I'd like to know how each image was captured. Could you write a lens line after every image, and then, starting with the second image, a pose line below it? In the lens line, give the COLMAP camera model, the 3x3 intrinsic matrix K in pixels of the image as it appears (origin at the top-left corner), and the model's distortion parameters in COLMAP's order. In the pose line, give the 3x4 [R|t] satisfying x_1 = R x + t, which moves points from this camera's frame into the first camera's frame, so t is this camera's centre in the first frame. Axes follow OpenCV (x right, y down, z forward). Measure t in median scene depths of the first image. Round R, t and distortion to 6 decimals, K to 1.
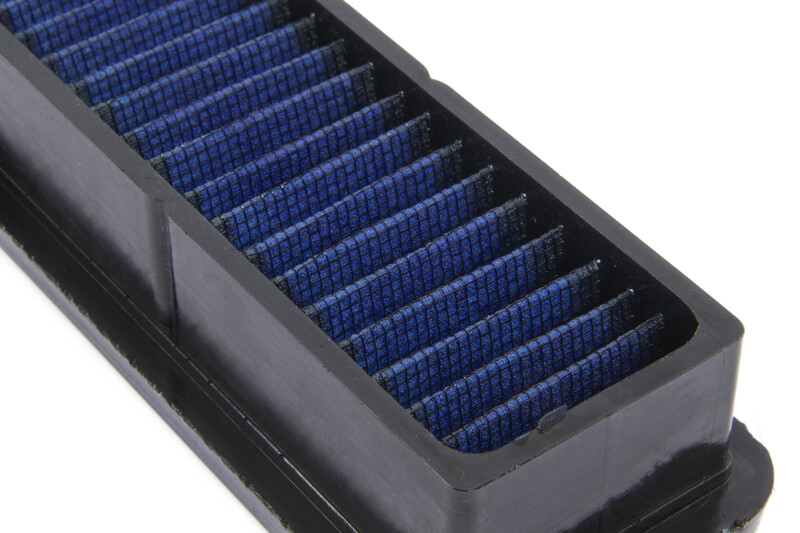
lens RADIAL K [[2928.5, 0, 399.9], [0, 2928.5, 266.5], [0, 0, 1]] dist [0.300025, 0.000000]
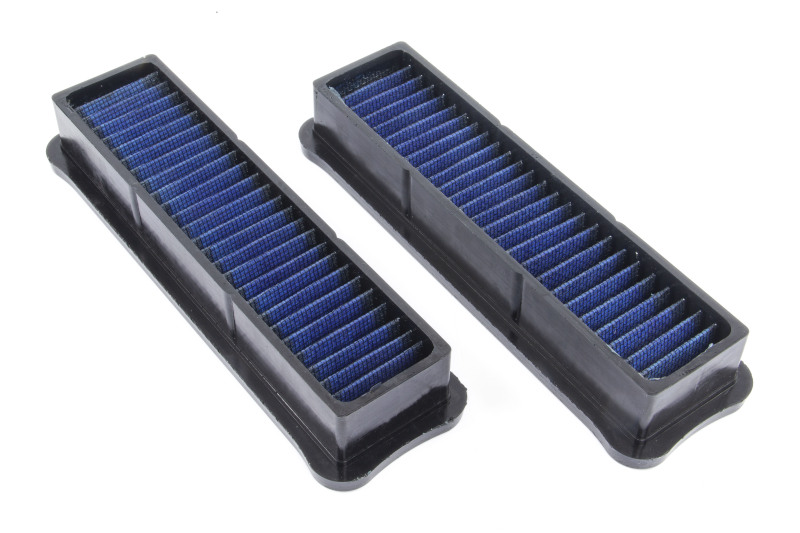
lens RADIAL K [[1457.0, 0, 400.0], [0, 1457.0, 266.1], [0, 0, 1]] dist [-0.126567, 0.000000]
pose [[0.999397, 0.005816, 0.034245, 0.023649], [-0.006721, 0.999630, 0.026357, -0.078870], [-0.034080, -0.026572, 0.999066, -0.271232]]
